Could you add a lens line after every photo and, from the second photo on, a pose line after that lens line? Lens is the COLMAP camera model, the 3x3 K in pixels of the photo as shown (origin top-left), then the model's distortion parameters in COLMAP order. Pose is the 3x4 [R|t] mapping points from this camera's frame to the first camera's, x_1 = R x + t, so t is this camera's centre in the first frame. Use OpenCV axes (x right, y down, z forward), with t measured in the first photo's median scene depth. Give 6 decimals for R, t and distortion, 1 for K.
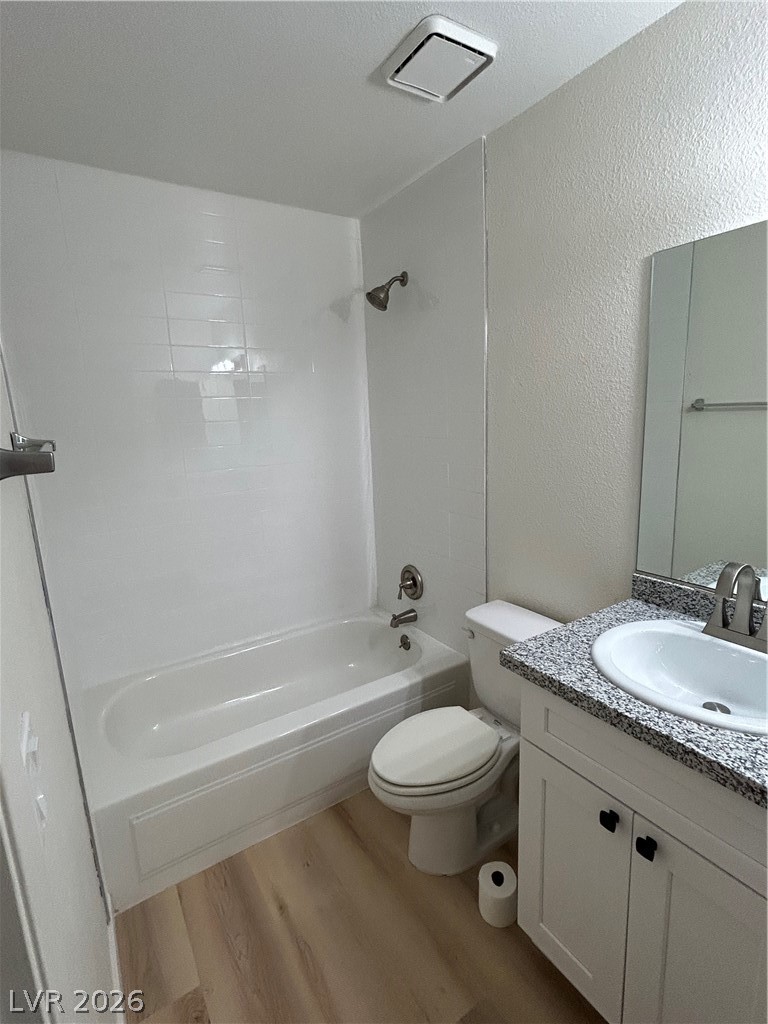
lens RADIAL K [[494.6, 0, 382.1], [0, 494.6, 510.5], [0, 0, 1]] dist [-0.003160, 0.001681]
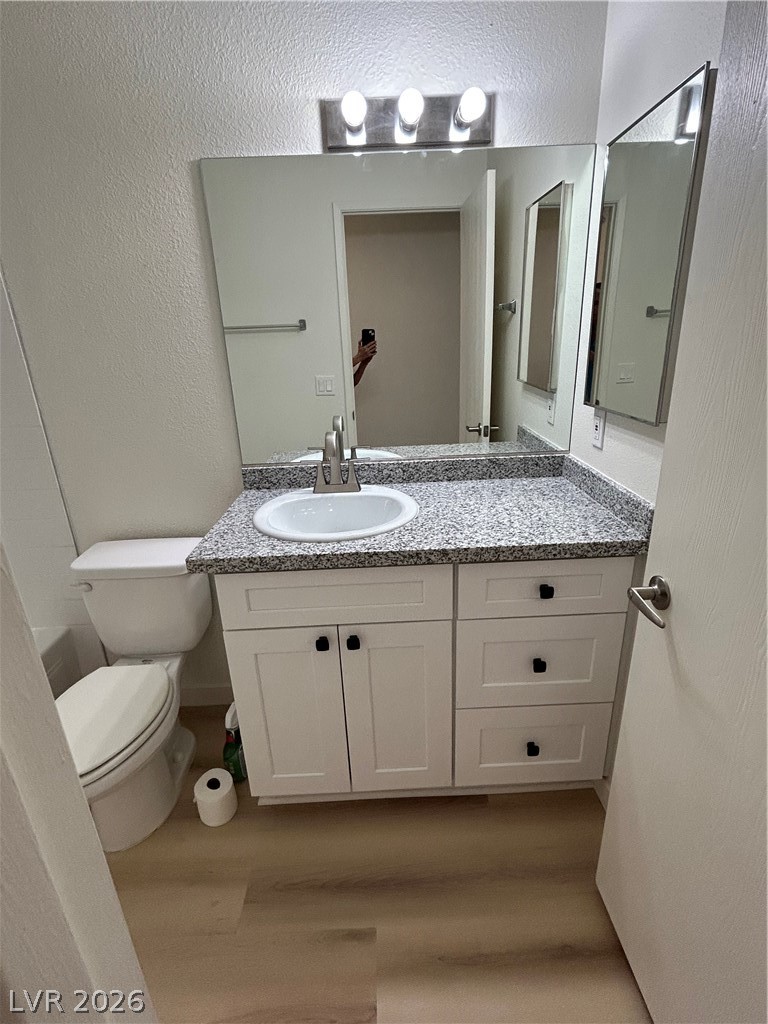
lens RADIAL K [[494.6, 0, 382.1], [0, 494.6, 511.2], [0, 0, 1]] dist [-0.003160, 0.001681]
pose [[0.524739, -0.263177, 0.809560, -0.299859], [0.179174, 0.963851, 0.197198, 0.065115], [-0.832194, 0.041575, 0.552924, 0.130903]]
